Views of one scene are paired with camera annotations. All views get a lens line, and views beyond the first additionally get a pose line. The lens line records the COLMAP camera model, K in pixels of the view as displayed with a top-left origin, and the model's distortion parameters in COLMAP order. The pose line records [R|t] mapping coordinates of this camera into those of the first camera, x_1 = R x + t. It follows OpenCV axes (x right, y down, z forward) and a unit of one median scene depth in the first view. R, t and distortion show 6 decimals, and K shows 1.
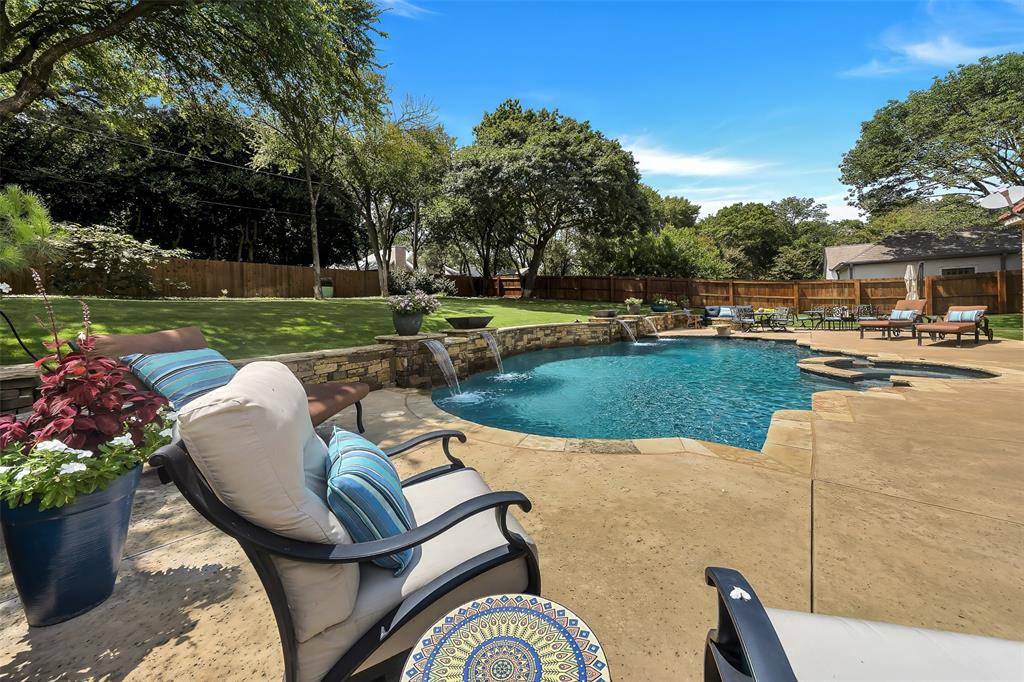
lens RADIAL K [[367.8, 0, 513.0], [0, 367.8, 312.9], [0, 0, 1]] dist [-0.000330, -0.000057]
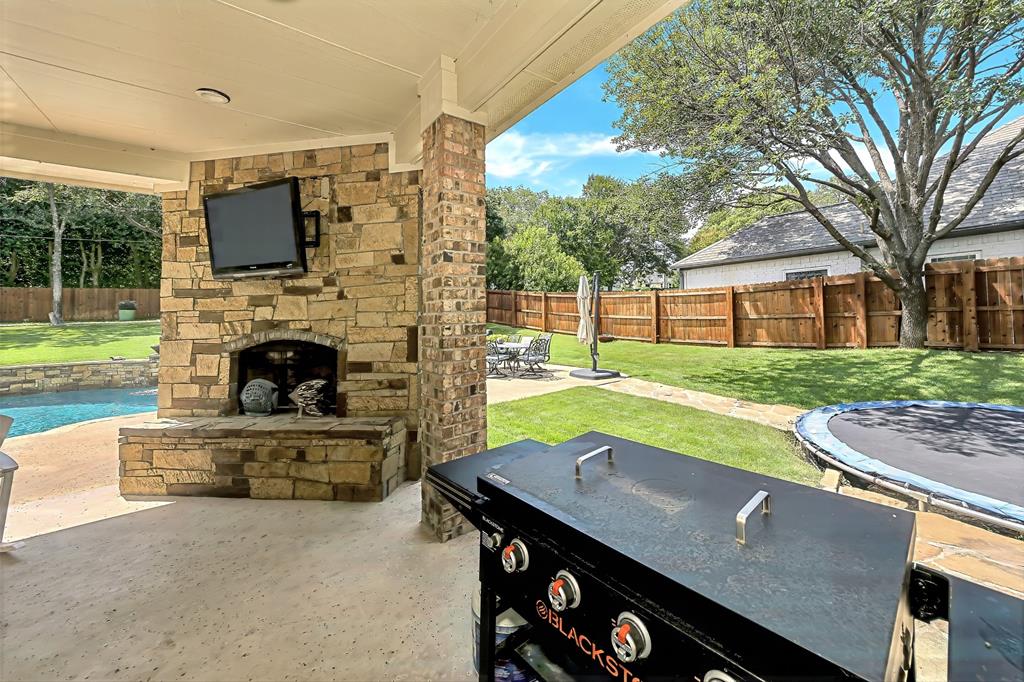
lens RADIAL K [[367.8, 0, 513.0], [0, 367.8, 312.9], [0, 0, 1]] dist [-0.000330, -0.000057]
pose [[0.970823, -0.010474, -0.239570, 0.926248], [0.007395, 0.999878, -0.013745, -0.046523], [0.239685, 0.011572, 0.970782, 0.297483]]
